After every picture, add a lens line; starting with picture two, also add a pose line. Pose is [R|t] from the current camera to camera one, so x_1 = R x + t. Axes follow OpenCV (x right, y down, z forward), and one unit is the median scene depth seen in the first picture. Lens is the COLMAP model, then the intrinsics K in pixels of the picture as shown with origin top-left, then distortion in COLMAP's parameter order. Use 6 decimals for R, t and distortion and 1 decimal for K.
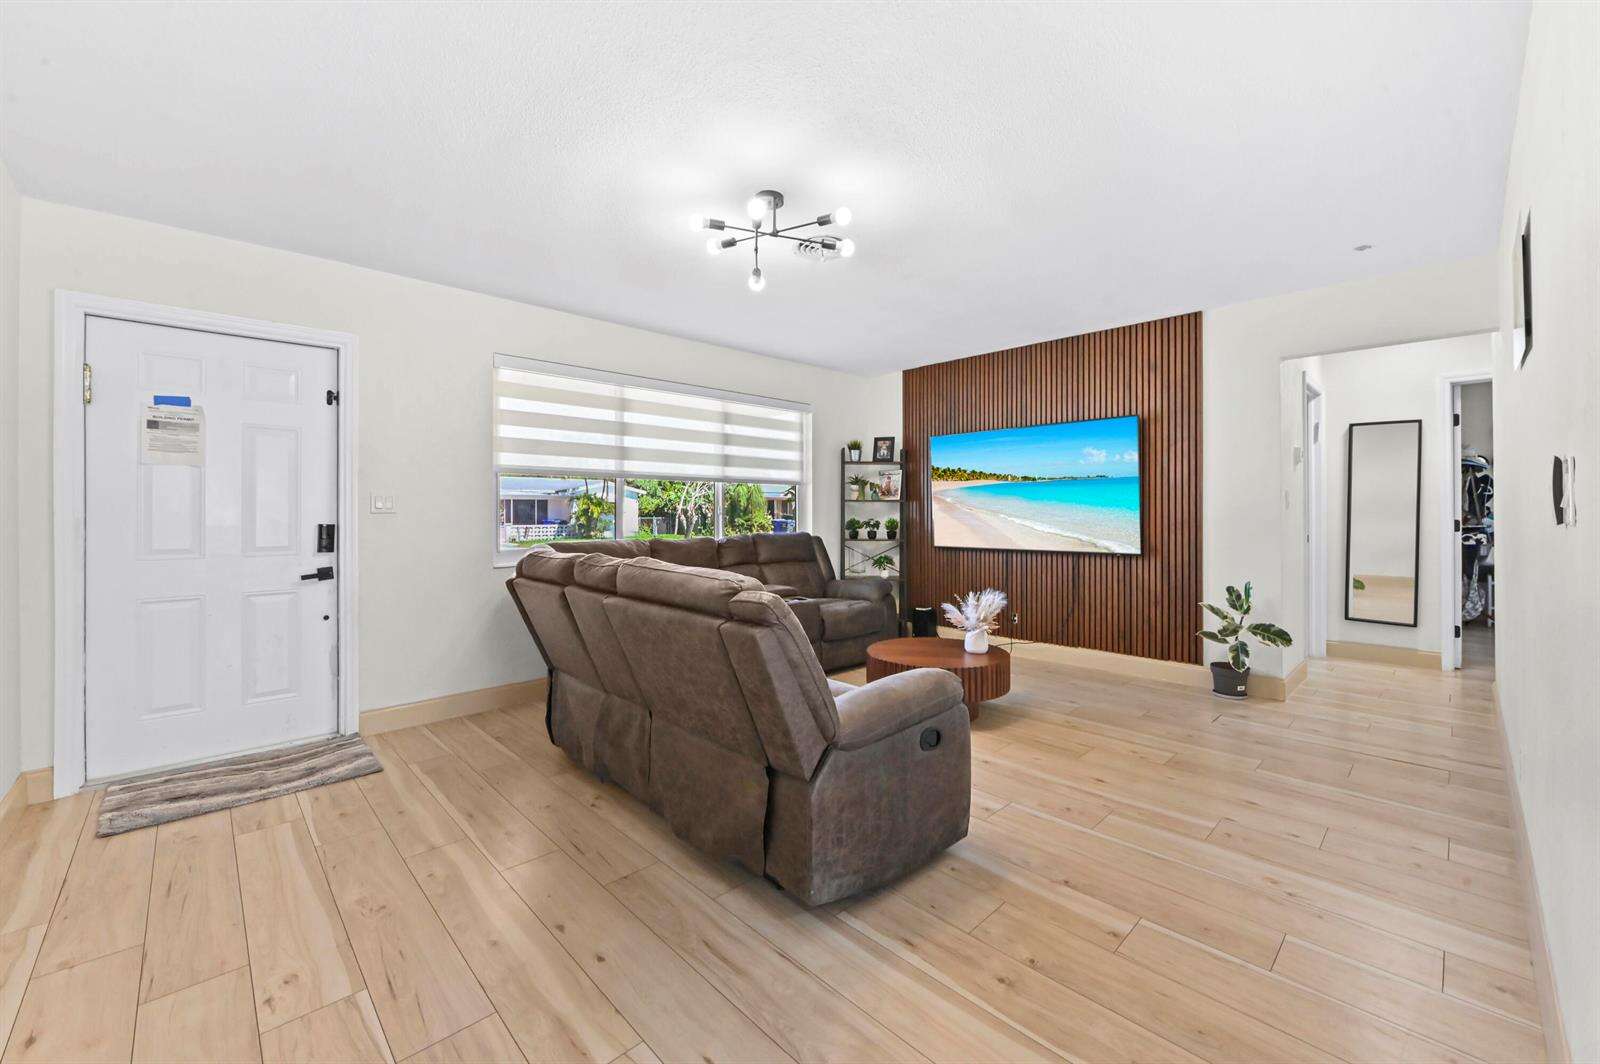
lens RADIAL K [[634.1, 0, 794.9], [0, 634.1, 507.7], [0, 0, 1]] dist [-0.009893, -0.000019]
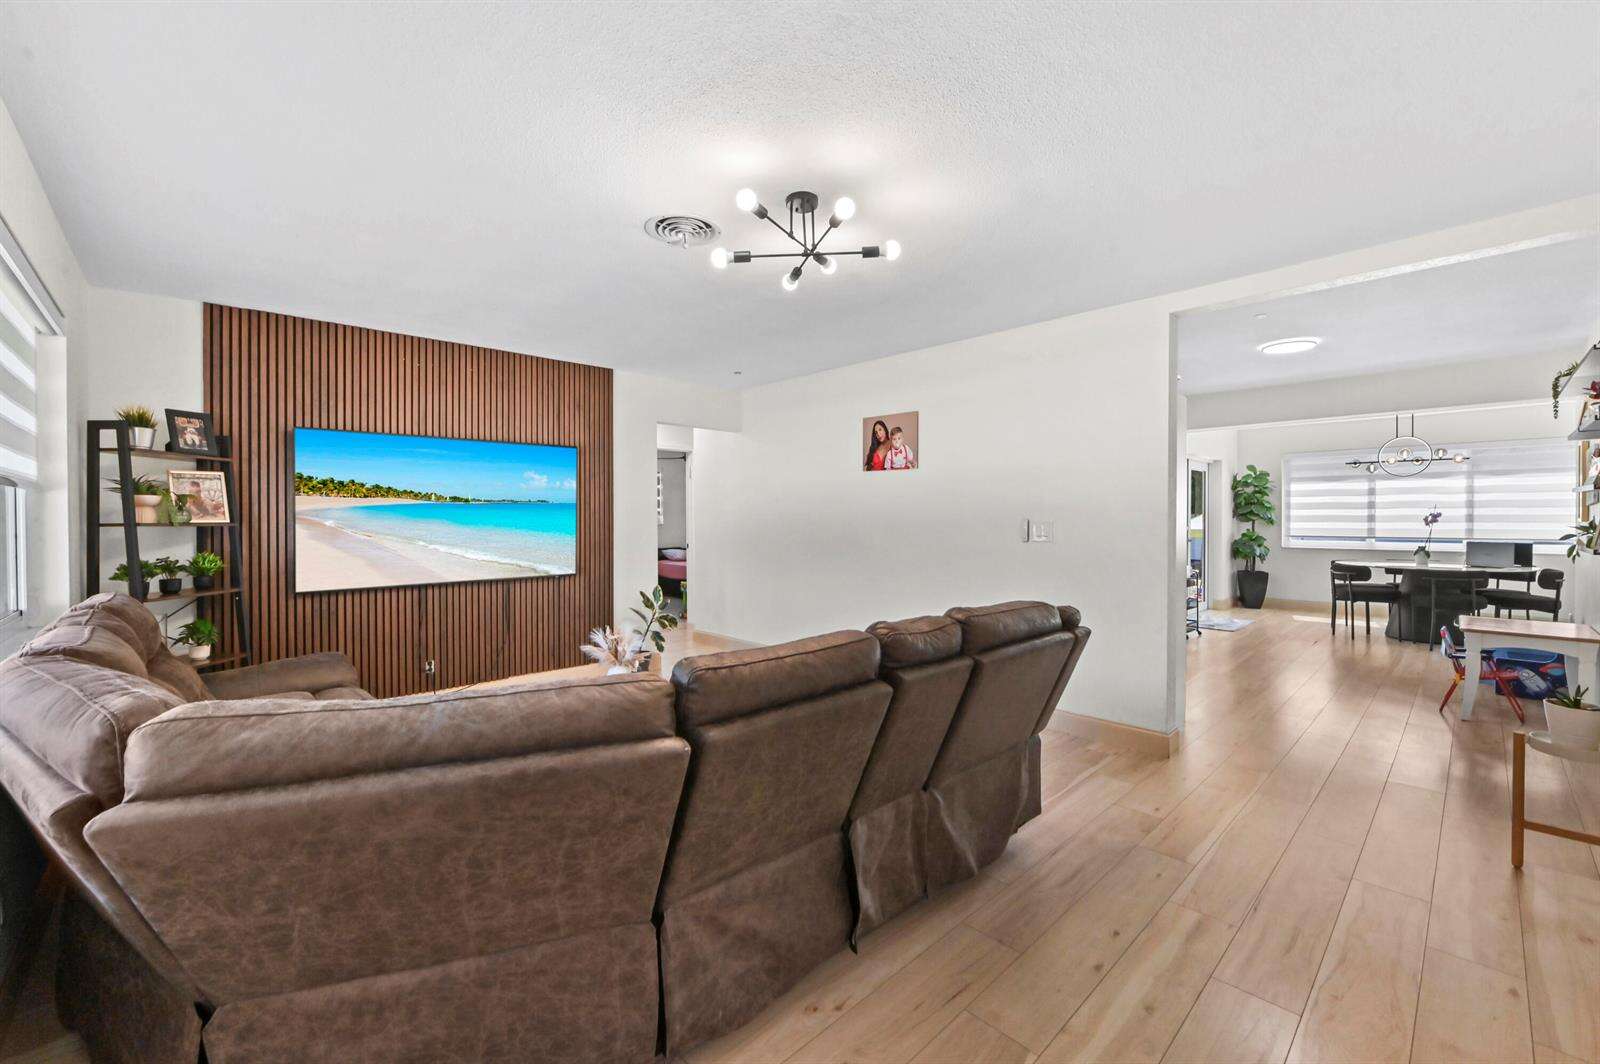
lens RADIAL K [[640.0, 0, 799.6], [0, 640.0, 525.7], [0, 0, 1]] dist [-0.013058, -0.000065]
pose [[0.008259, -0.007061, 0.999941, -0.530282], [-0.004762, 0.999963, 0.007100, -0.019610], [-0.999955, -0.004820, 0.008225, 0.561869]]
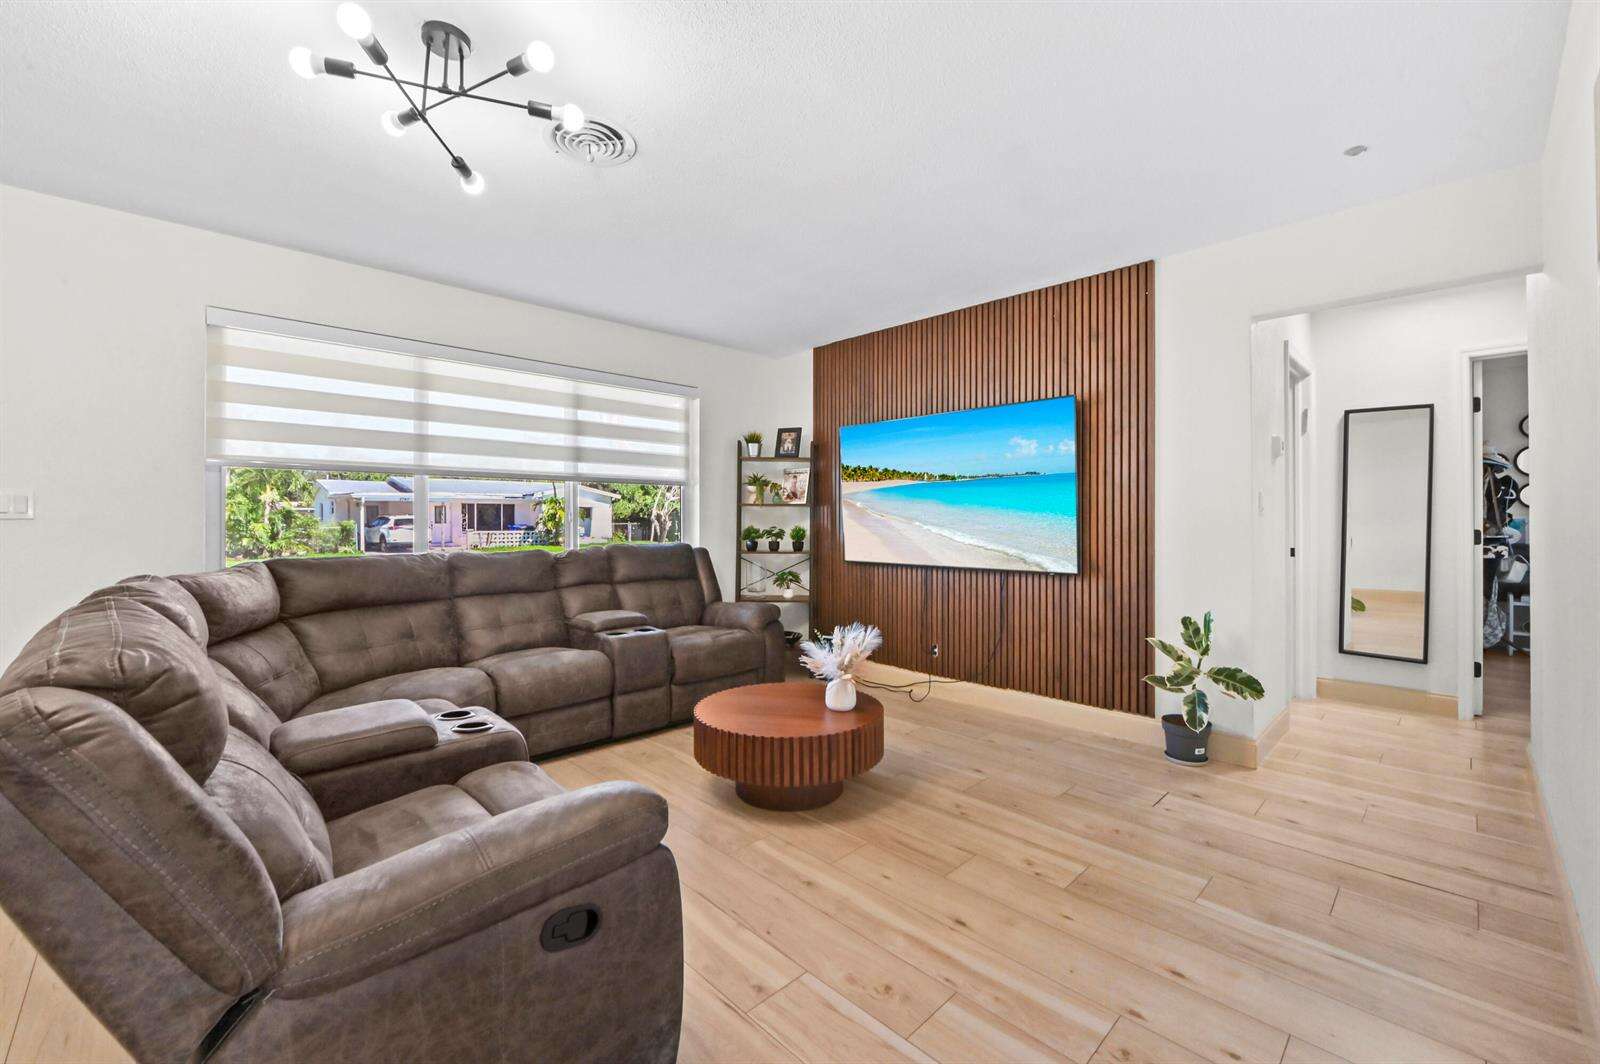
lens RADIAL K [[651.3, 0, 798.3], [0, 651.3, 512.9], [0, 0, 1]] dist [-0.010468, 0.000127]
pose [[0.999930, 0.001770, 0.011684, 0.179913], [-0.001766, 0.999998, -0.000361, -0.000112], [-0.011684, 0.000341, 0.999932, 0.188537]]
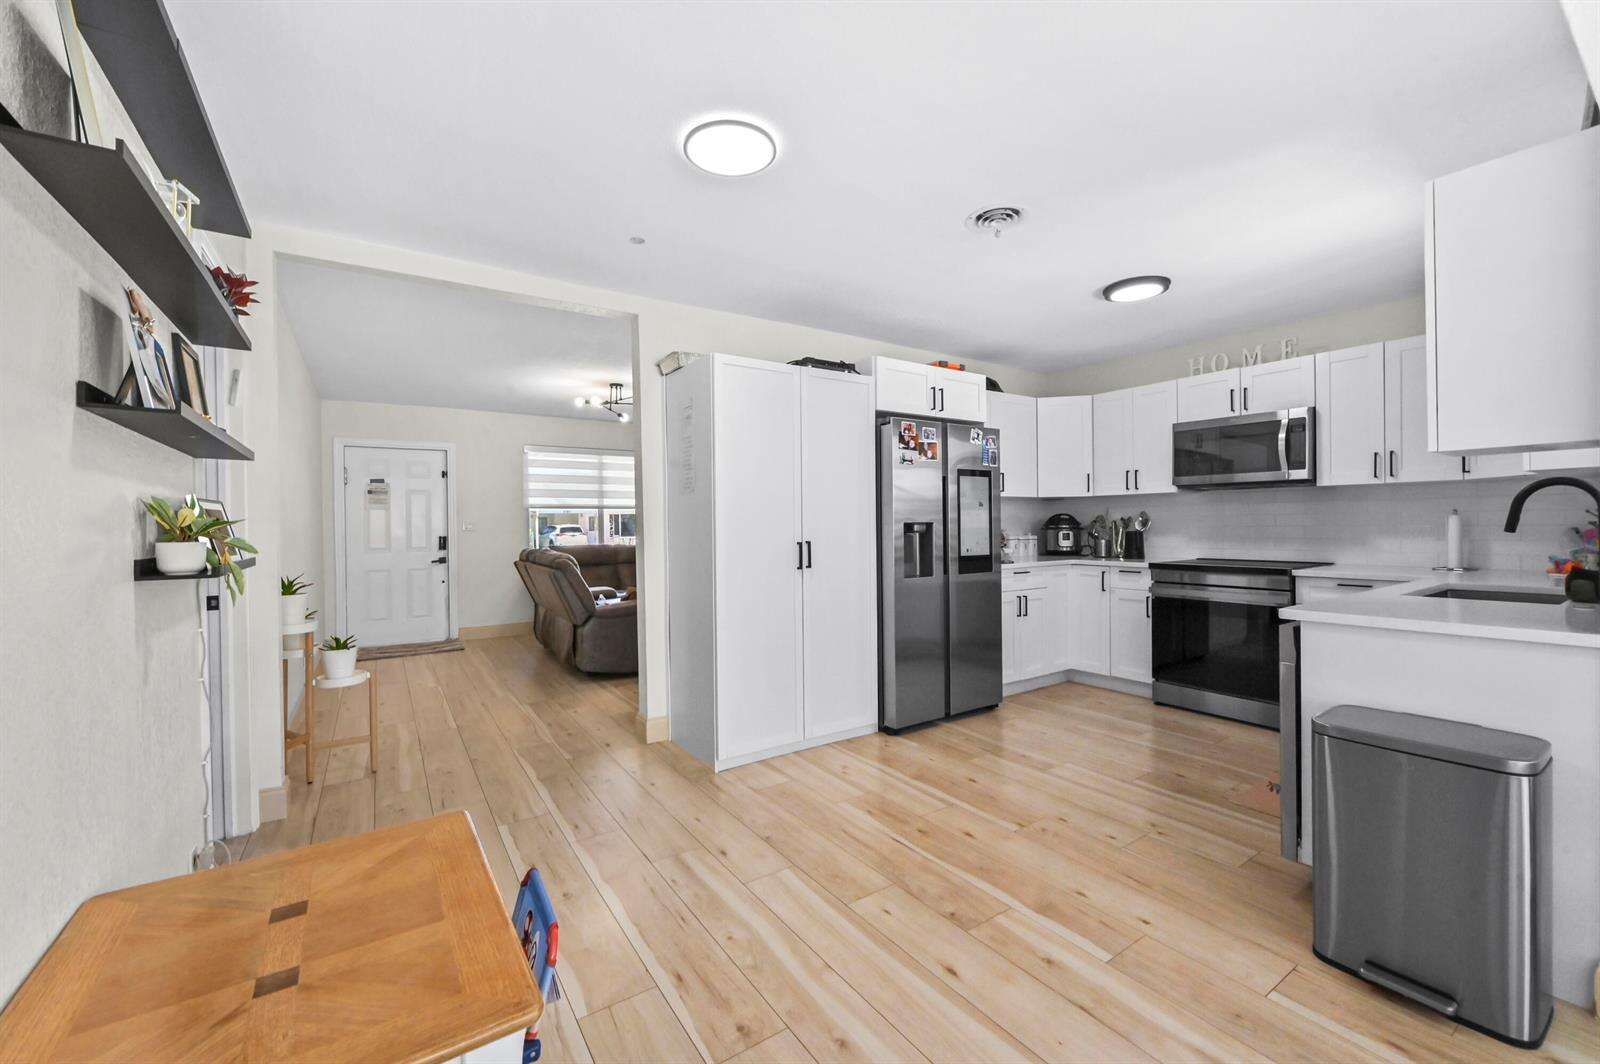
lens RADIAL K [[640.0, 0, 799.6], [0, 640.0, 525.7], [0, 0, 1]] dist [-0.013058, -0.000065]
pose [[0.984822, -0.005463, -0.173481, 0.548713], [0.007321, 0.999922, 0.010076, -0.014953], [0.173412, -0.011193, 0.984786, -0.605621]]
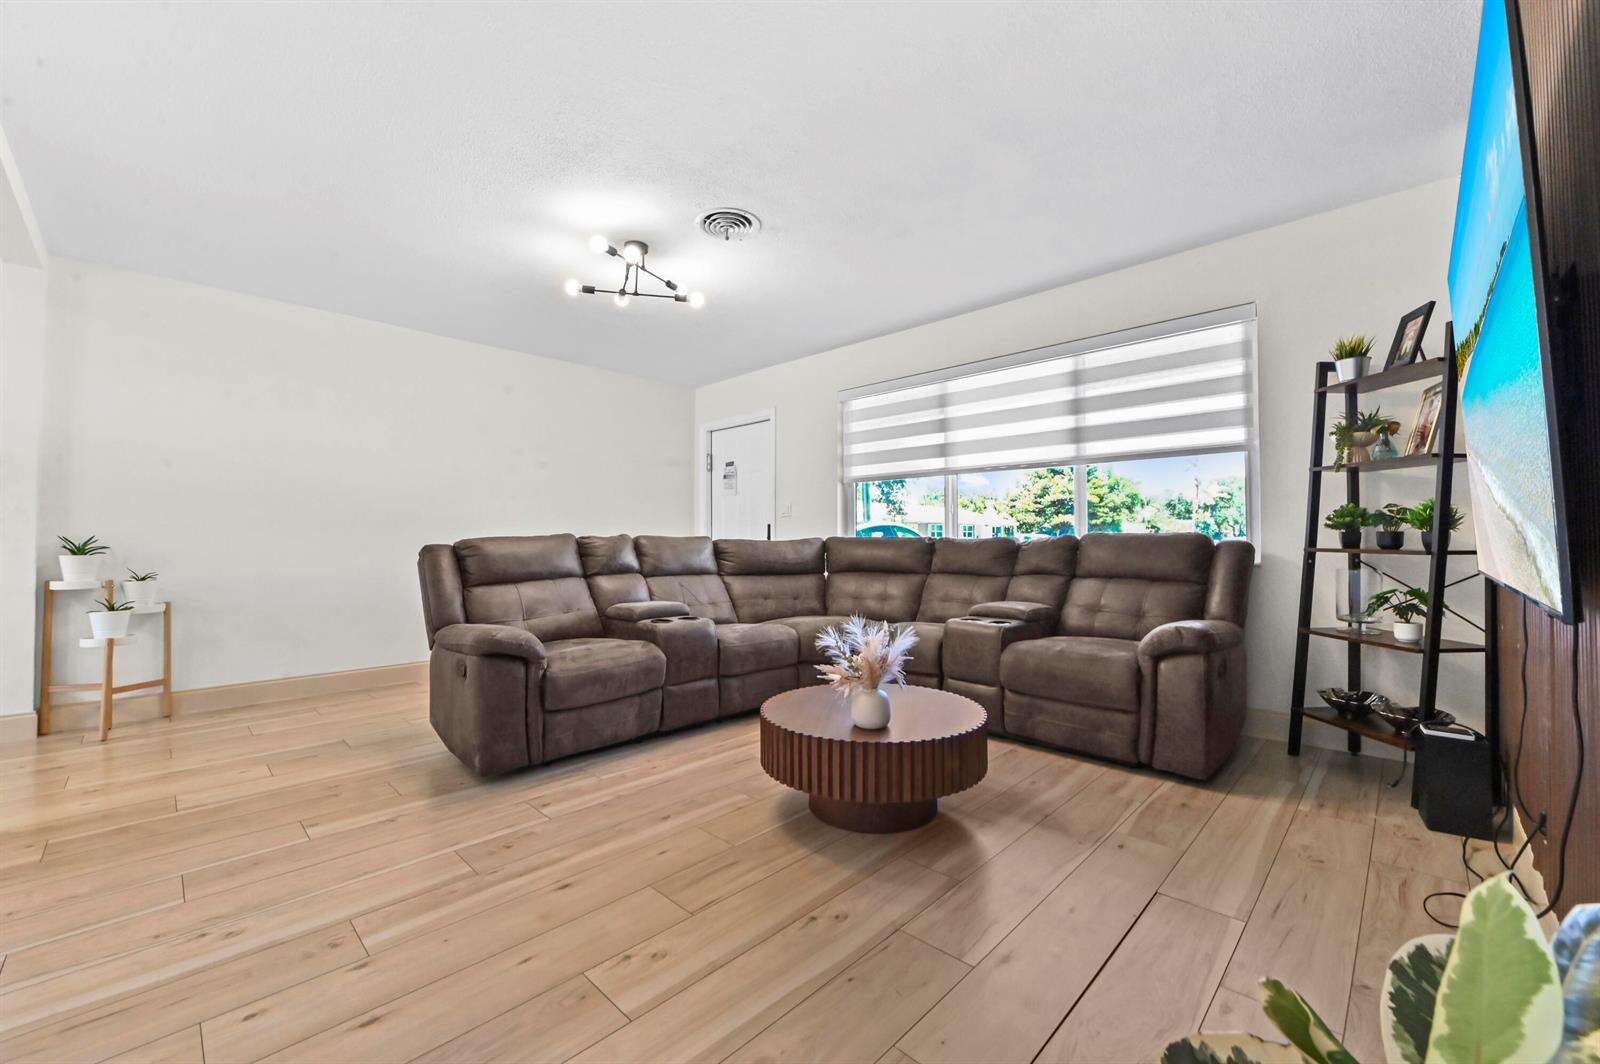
lens RADIAL K [[640.0, 0, 799.6], [0, 640.0, 525.7], [0, 0, 1]] dist [-0.013058, -0.000065]
pose [[0.039840, -0.023296, -0.998934, 0.679989], [0.007995, 0.999704, -0.022995, 0.049274], [0.999174, -0.007071, 0.040015, 0.721402]]
